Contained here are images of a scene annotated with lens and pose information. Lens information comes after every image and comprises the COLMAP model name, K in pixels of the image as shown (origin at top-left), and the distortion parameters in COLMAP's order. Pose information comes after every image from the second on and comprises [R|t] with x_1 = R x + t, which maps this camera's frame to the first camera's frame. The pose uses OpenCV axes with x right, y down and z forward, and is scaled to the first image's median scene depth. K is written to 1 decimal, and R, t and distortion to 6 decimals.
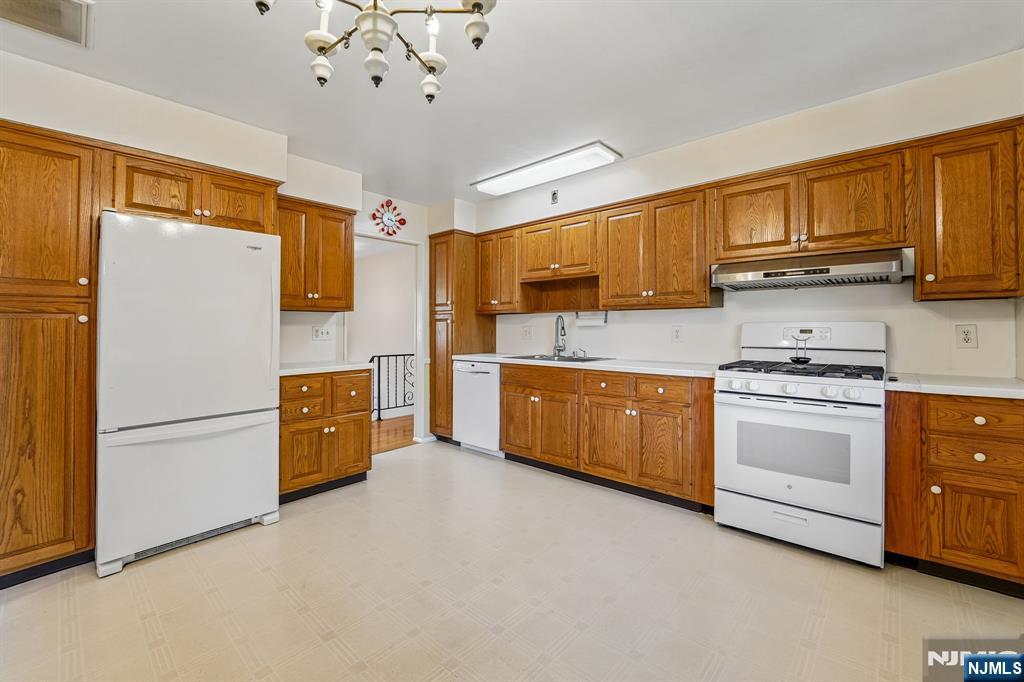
lens RADIAL K [[421.1, 0, 512.0], [0, 421.1, 329.4], [0, 0, 1]] dist [-0.023717, -0.000042]
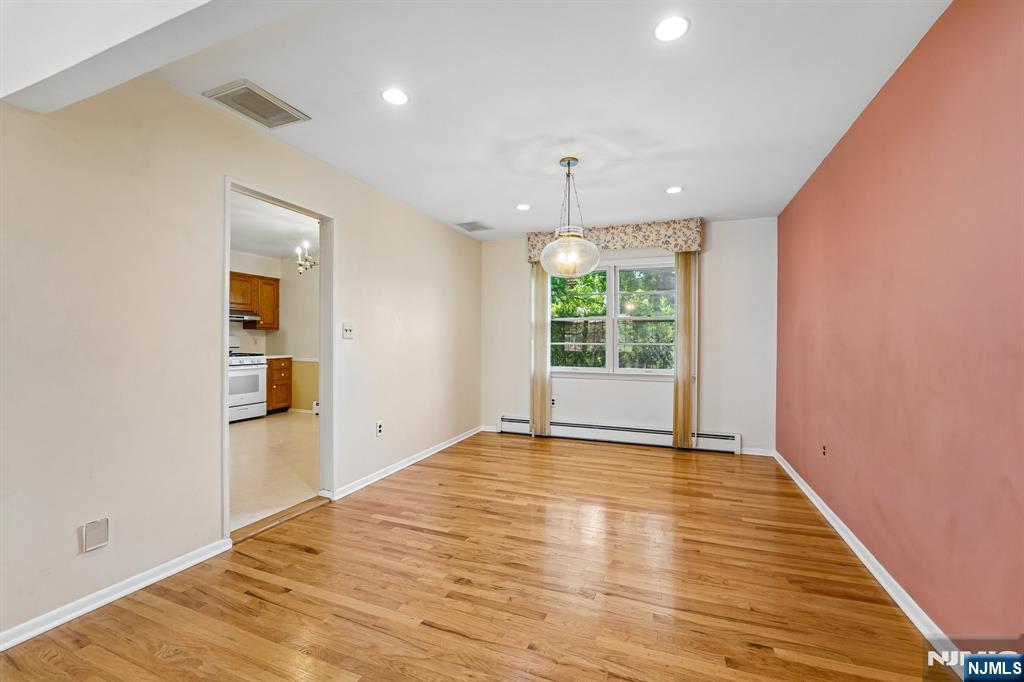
lens RADIAL K [[416.6, 0, 510.2], [0, 416.6, 345.0], [0, 0, 1]] dist [0.003155, 0.000045]
pose [[-0.346613, -0.013448, 0.937912, -1.835067], [-0.015944, 0.999837, 0.008444, -0.009613], [-0.937873, -0.012027, -0.346771, 0.238179]]
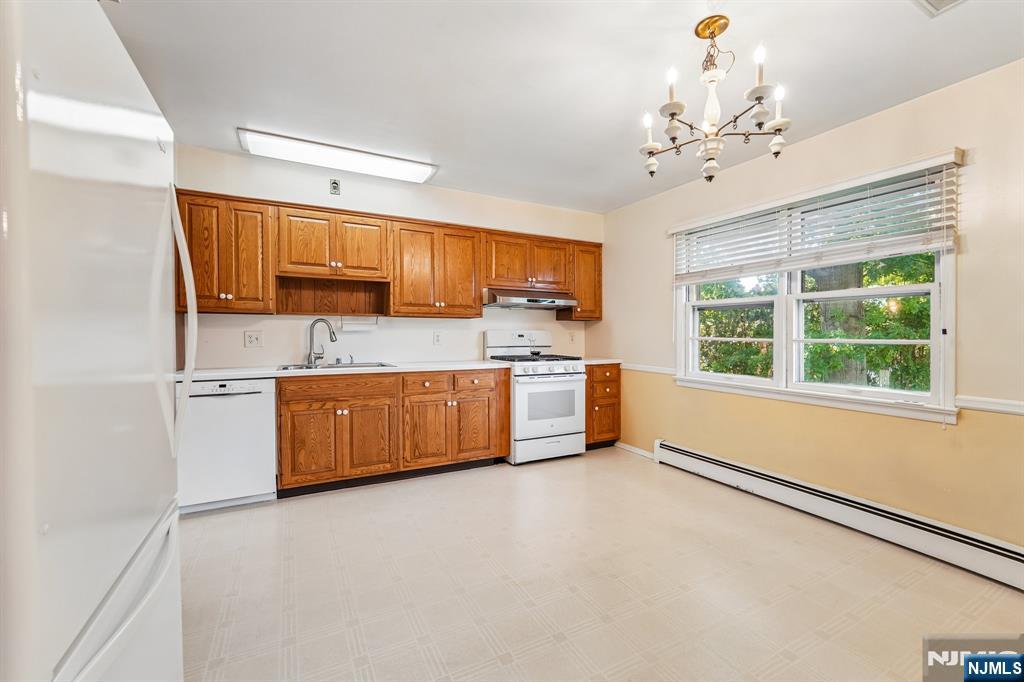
lens RADIAL K [[419.4, 0, 513.3], [0, 419.4, 345.8], [0, 0, 1]] dist [-0.019548, 0.000595]
pose [[0.345014, -0.022645, 0.938324, -0.768120], [-0.001248, 0.999697, 0.024584, 0.002420], [-0.938597, -0.009653, 0.344881, 0.415552]]
